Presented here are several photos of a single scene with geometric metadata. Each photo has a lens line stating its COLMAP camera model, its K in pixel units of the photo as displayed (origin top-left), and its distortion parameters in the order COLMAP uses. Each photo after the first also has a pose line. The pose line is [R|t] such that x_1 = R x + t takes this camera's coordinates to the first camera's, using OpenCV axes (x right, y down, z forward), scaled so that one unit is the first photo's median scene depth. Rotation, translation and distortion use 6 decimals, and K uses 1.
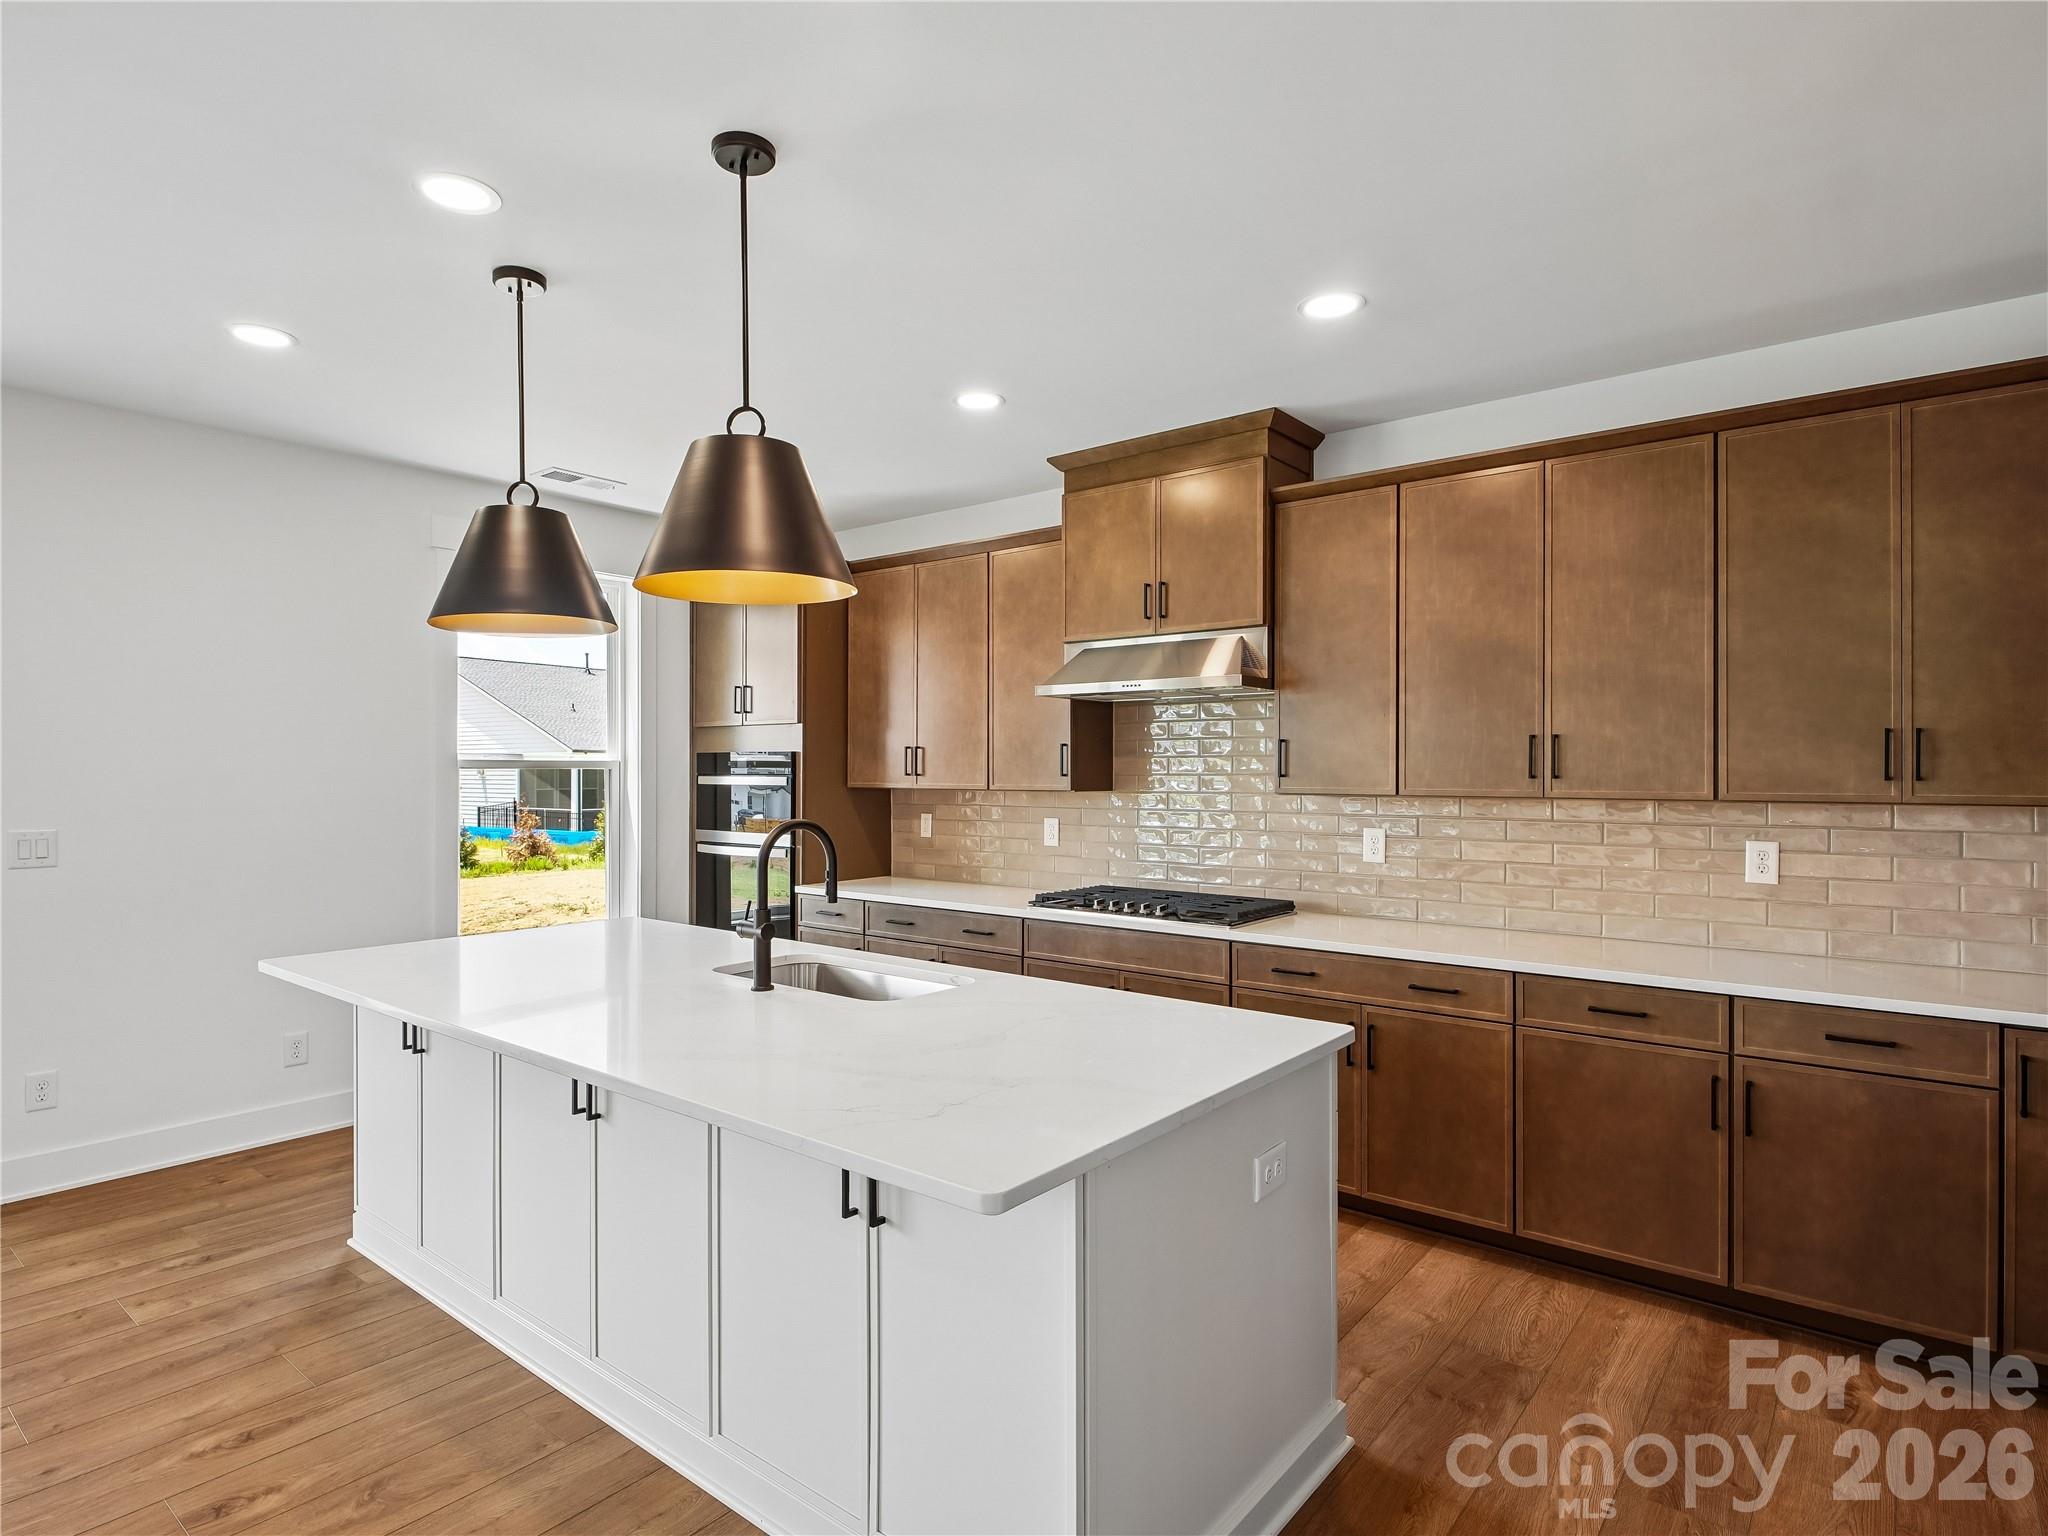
lens RADIAL K [[1097.7, 0, 1042.9], [0, 1097.7, 778.1], [0, 0, 1]] dist [0.002409, -0.009638]
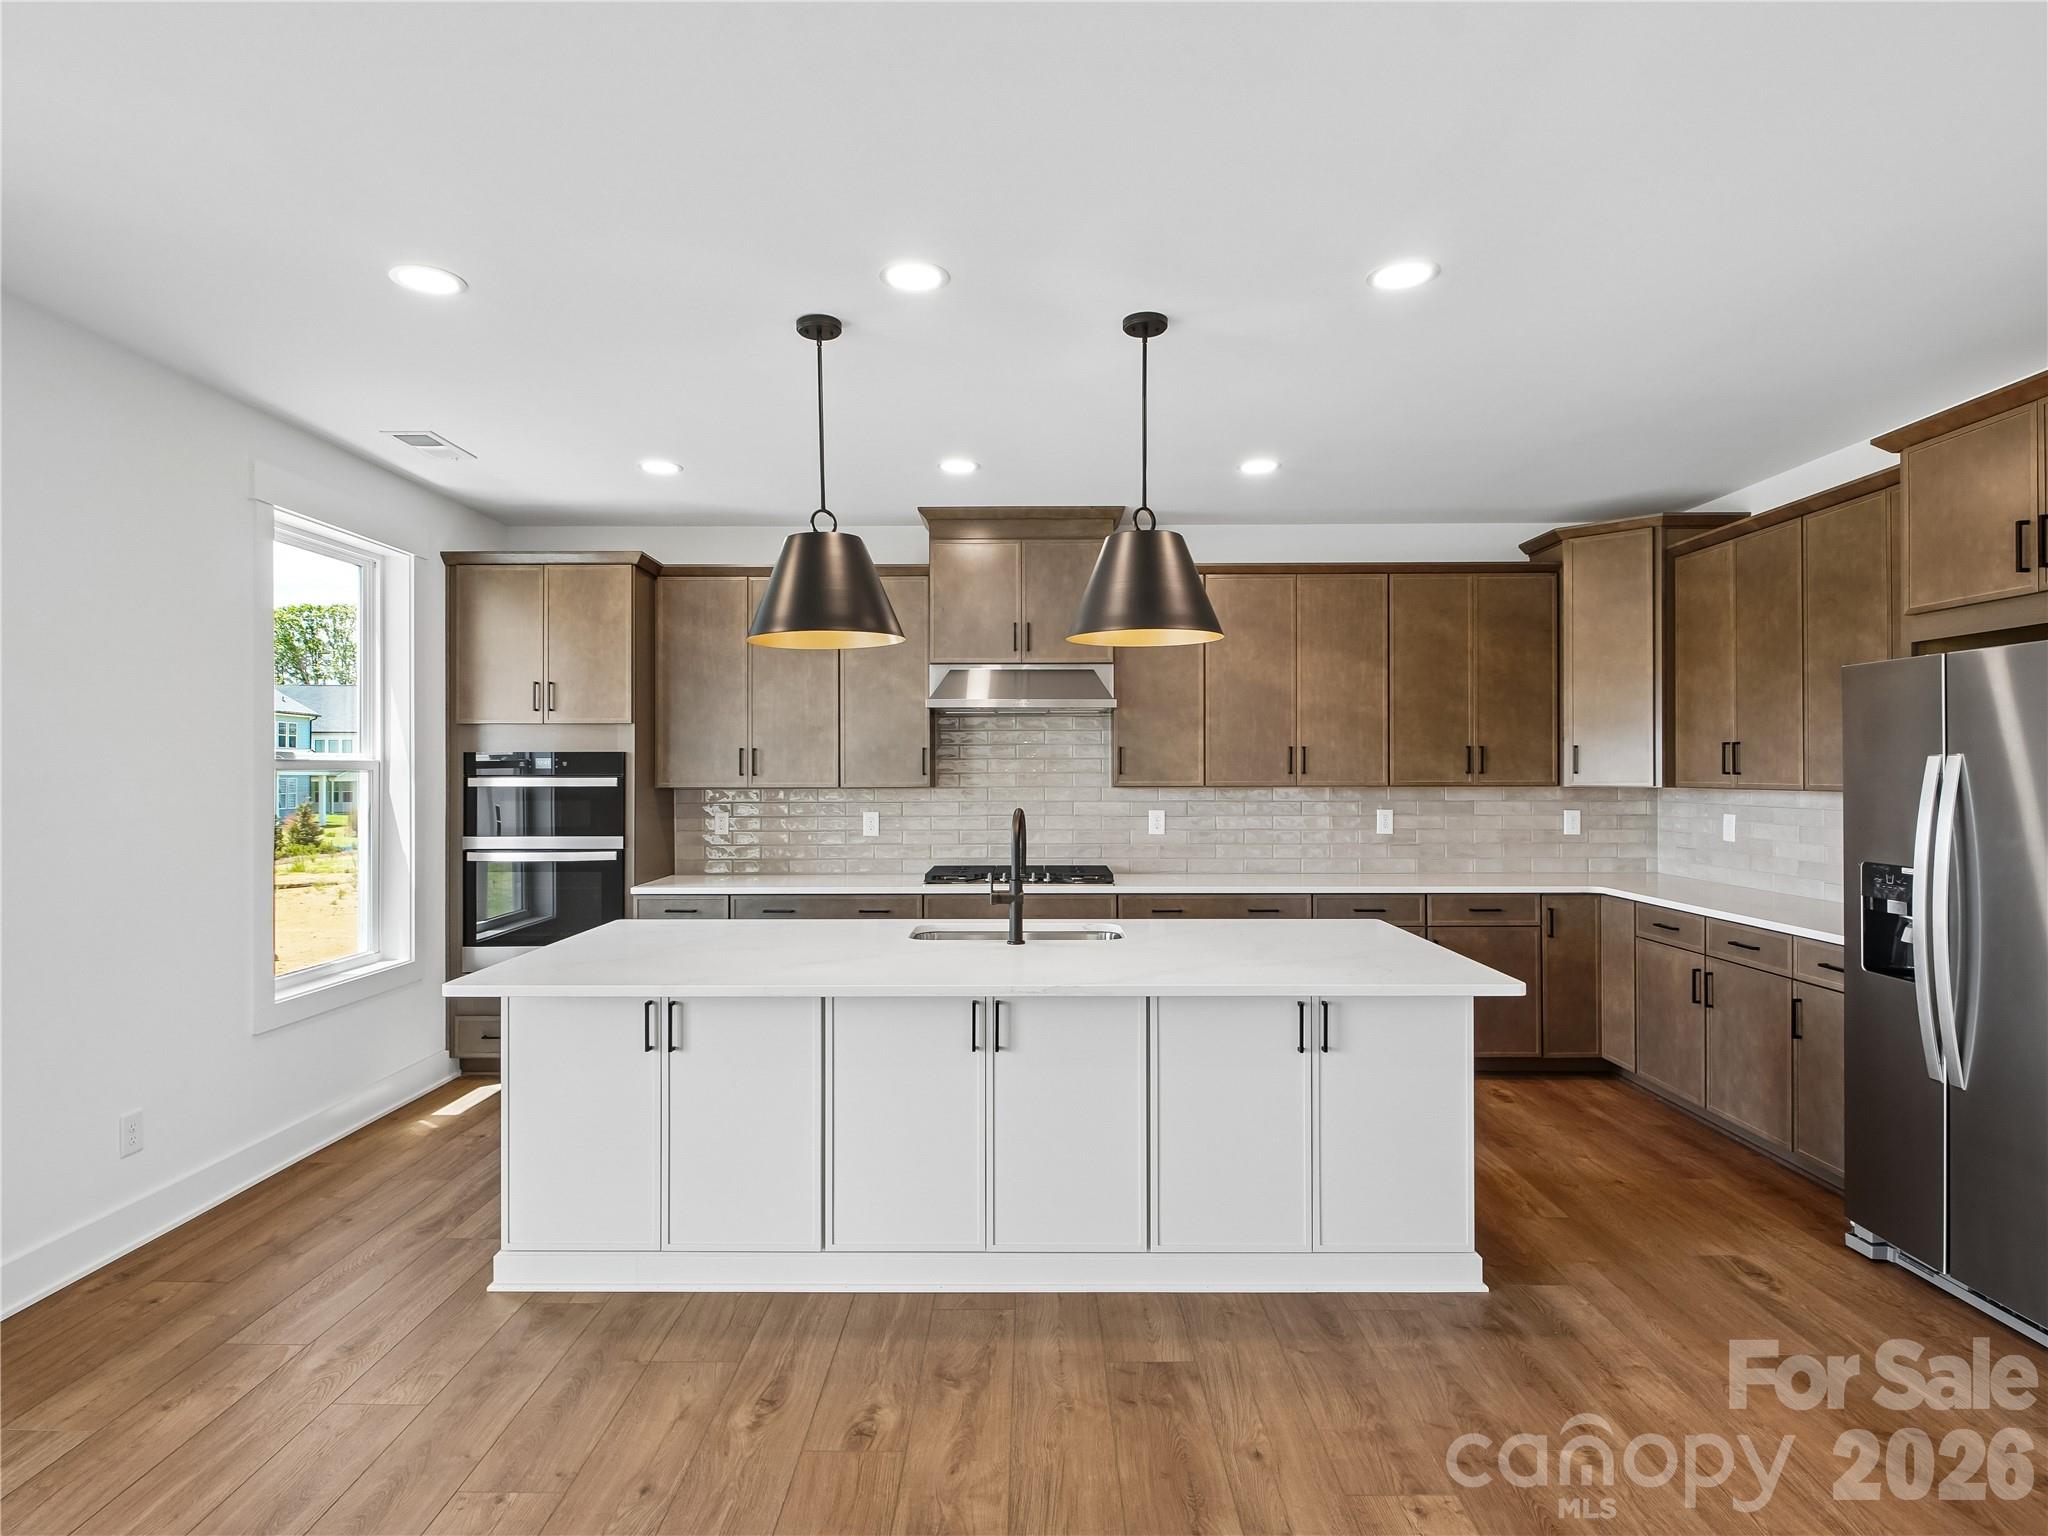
lens RADIAL K [[1097.7, 0, 1019.2], [0, 1097.7, 756.9], [0, 0, 1]] dist [0.002409, -0.009638]
pose [[0.784149, 0.003897, 0.620561, -0.857994], [0.007361, 0.999852, -0.015582, -0.002120], [-0.620529, 0.016786, 0.784004, 0.003697]]
